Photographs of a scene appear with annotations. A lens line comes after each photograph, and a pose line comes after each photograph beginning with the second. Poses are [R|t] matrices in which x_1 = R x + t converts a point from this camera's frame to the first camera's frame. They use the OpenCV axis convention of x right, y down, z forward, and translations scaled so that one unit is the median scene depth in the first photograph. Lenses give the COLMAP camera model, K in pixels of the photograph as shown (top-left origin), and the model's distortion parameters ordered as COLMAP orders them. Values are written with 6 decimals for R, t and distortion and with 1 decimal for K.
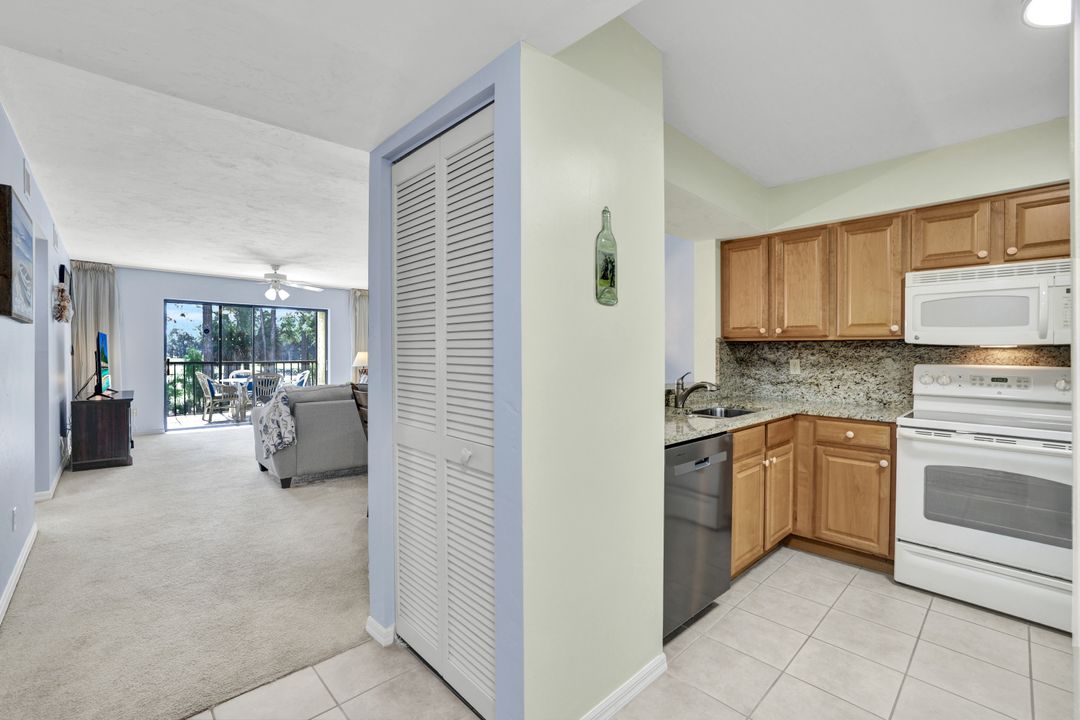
lens RADIAL K [[461.9, 0, 538.7], [0, 461.9, 358.6], [0, 0, 1]] dist [-0.022519, 0.005429]
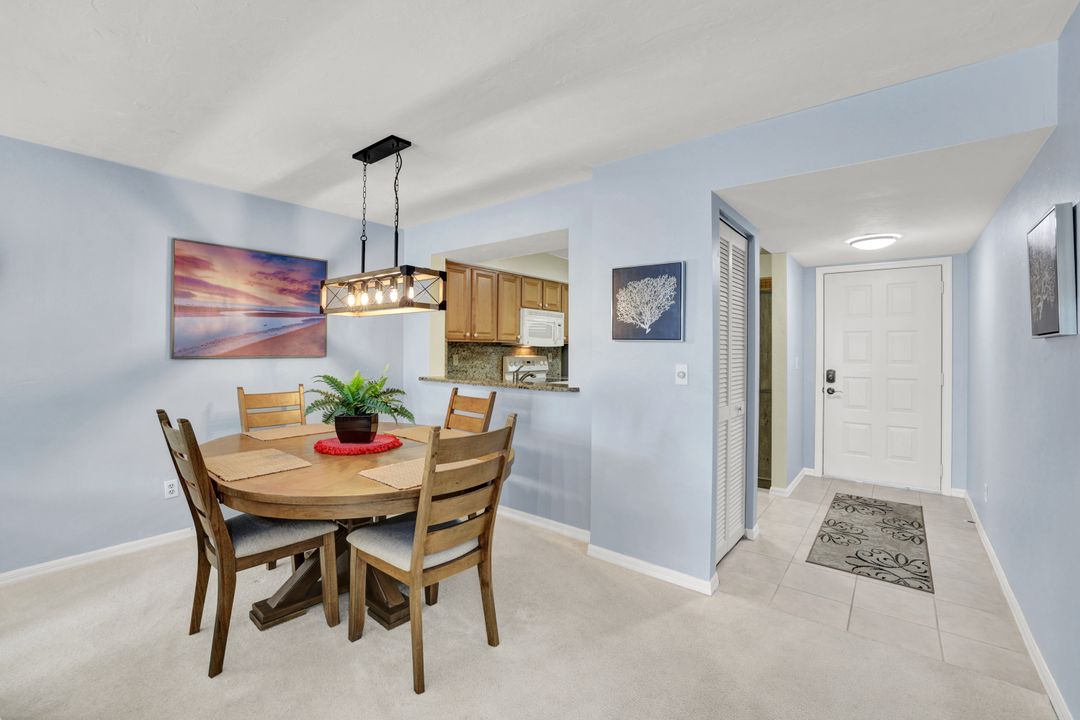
lens RADIAL K [[461.9, 0, 547.1], [0, 461.9, 357.3], [0, 0, 1]] dist [-0.022519, 0.005429]
pose [[-0.148965, -0.029776, 0.988394, -0.875927], [0.003865, 0.999521, 0.030694, -0.032297], [-0.988835, 0.008392, -0.148779, 0.923371]]
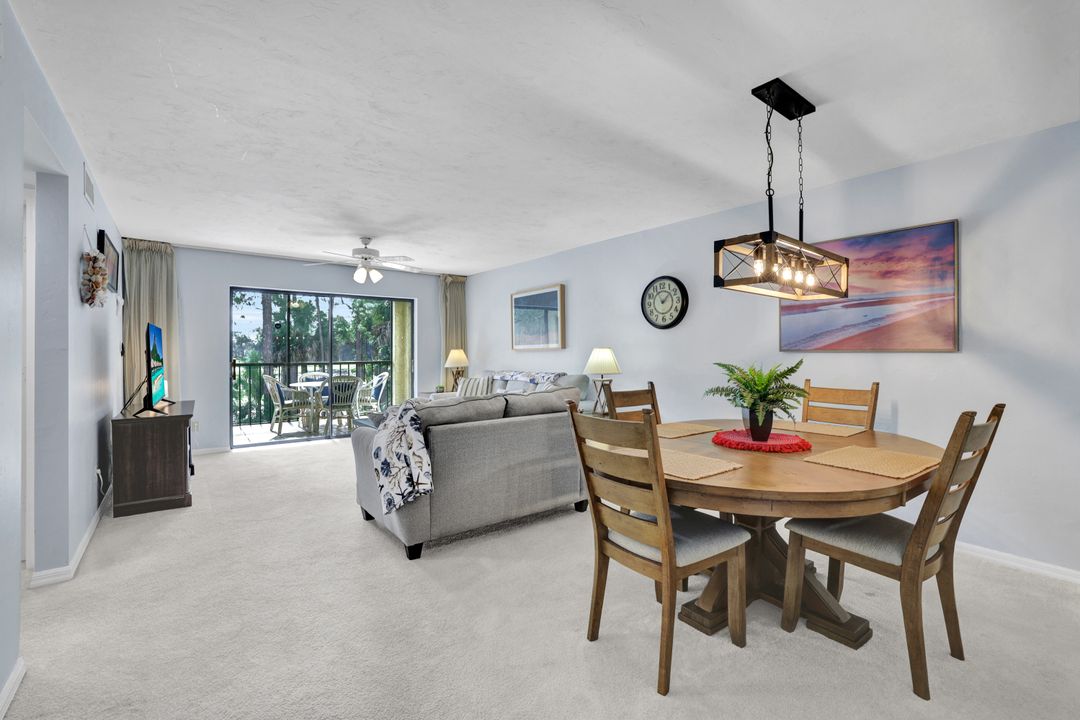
lens RADIAL K [[461.9, 0, 536.4], [0, 461.9, 350.5], [0, 0, 1]] dist [-0.022519, 0.005429]
pose [[0.996008, -0.009905, -0.088708, -0.377960], [0.008534, 0.999838, -0.015824, 0.002755], [0.088850, 0.015004, 0.995932, 0.434672]]
